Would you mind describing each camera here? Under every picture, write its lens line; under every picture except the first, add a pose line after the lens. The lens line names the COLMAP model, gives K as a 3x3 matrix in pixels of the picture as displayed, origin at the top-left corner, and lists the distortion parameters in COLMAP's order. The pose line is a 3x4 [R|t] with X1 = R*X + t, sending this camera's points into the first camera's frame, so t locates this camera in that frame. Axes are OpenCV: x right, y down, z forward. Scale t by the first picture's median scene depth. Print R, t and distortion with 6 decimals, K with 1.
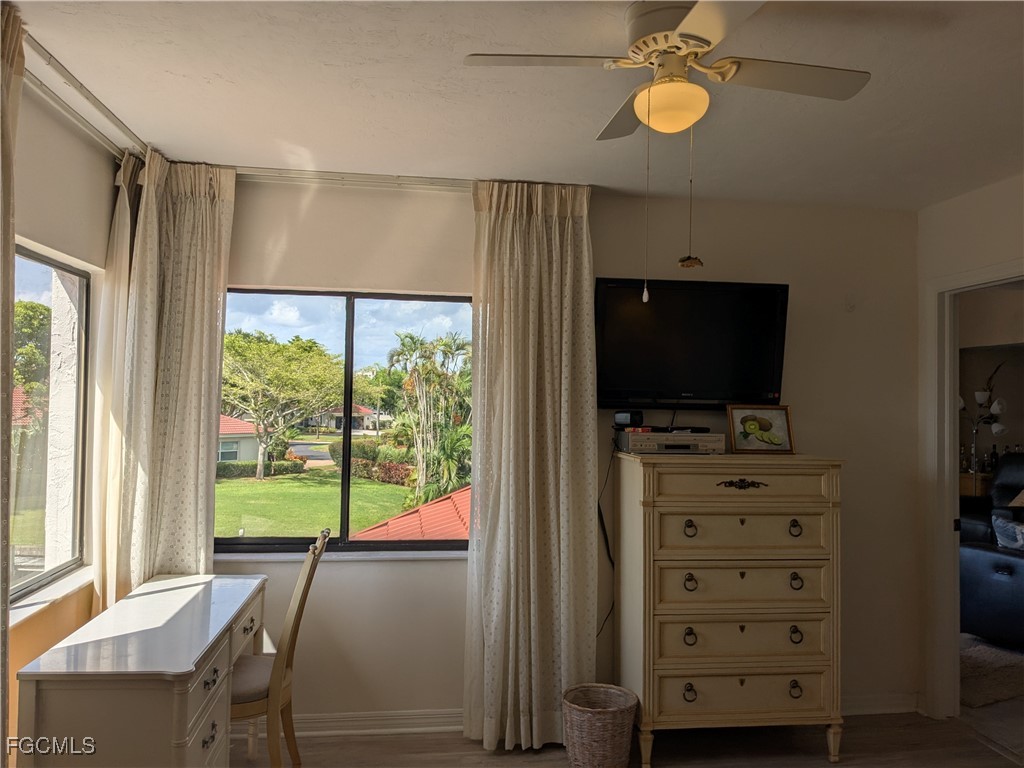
lens RADIAL K [[819.2, 0, 511.1], [0, 819.2, 395.8], [0, 0, 1]] dist [0.058856, -0.105109]
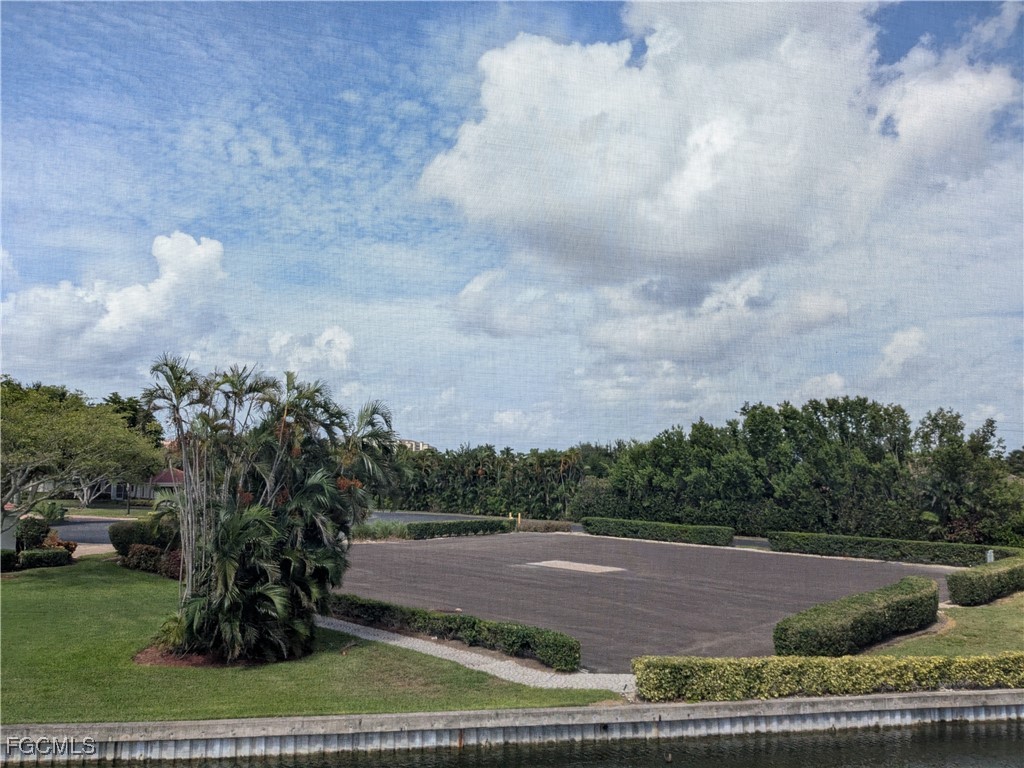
lens RADIAL K [[809.9, 0, 508.6], [0, 809.9, 385.8], [0, 0, 1]] dist [0.056002, -0.098793]
pose [[0.986675, 0.021320, 0.161301, 0.035274], [-0.005753, 0.995329, -0.096365, 0.001929], [-0.162602, 0.094153, 0.982189, 0.300258]]
